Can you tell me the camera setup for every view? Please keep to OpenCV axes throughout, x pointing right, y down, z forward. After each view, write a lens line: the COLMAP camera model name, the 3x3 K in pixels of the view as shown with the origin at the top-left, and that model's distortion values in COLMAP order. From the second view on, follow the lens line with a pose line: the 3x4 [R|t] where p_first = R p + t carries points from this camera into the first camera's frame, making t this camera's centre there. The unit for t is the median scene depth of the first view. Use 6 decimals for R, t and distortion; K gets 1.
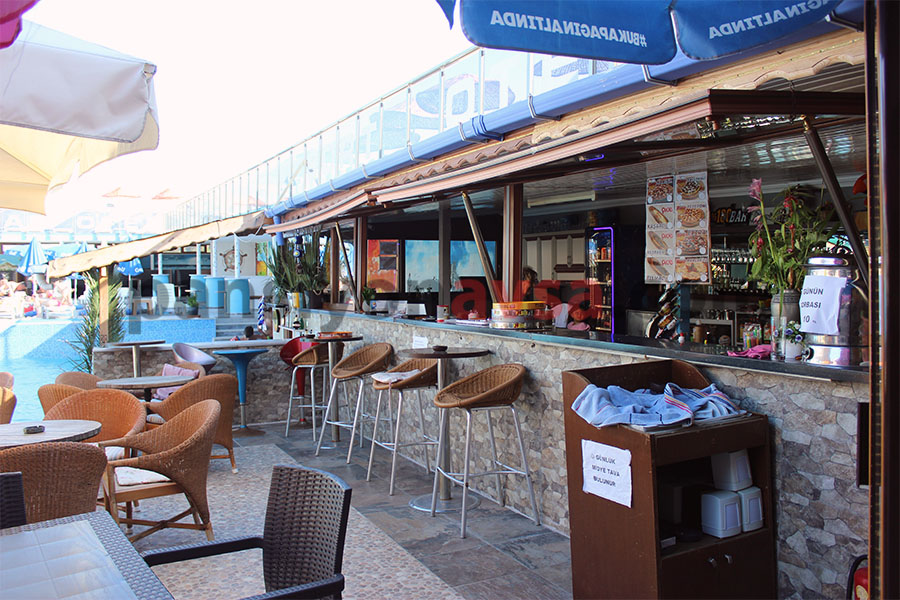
lens RADIAL K [[749.0, 0, 452.8], [0, 749.0, 298.3], [0, 0, 1]] dist [-0.143392, 0.112316]
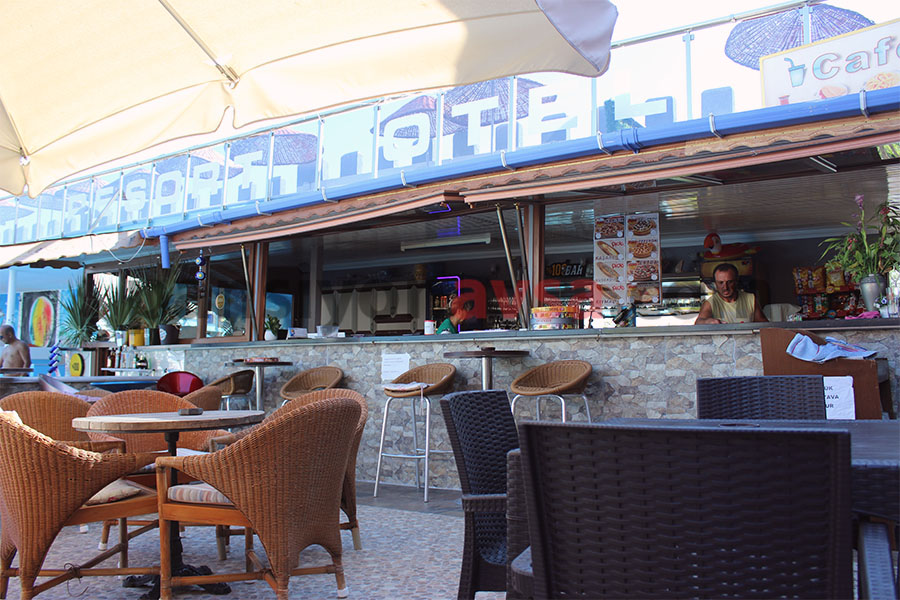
lens RADIAL K [[749.0, 0, 452.1], [0, 749.0, 297.5], [0, 0, 1]] dist [-0.143392, 0.112316]
pose [[0.885853, 0.050307, 0.461230, -0.506879], [0.004758, 0.993067, -0.117453, 0.107906], [-0.463941, 0.106241, 0.879472, 0.083665]]
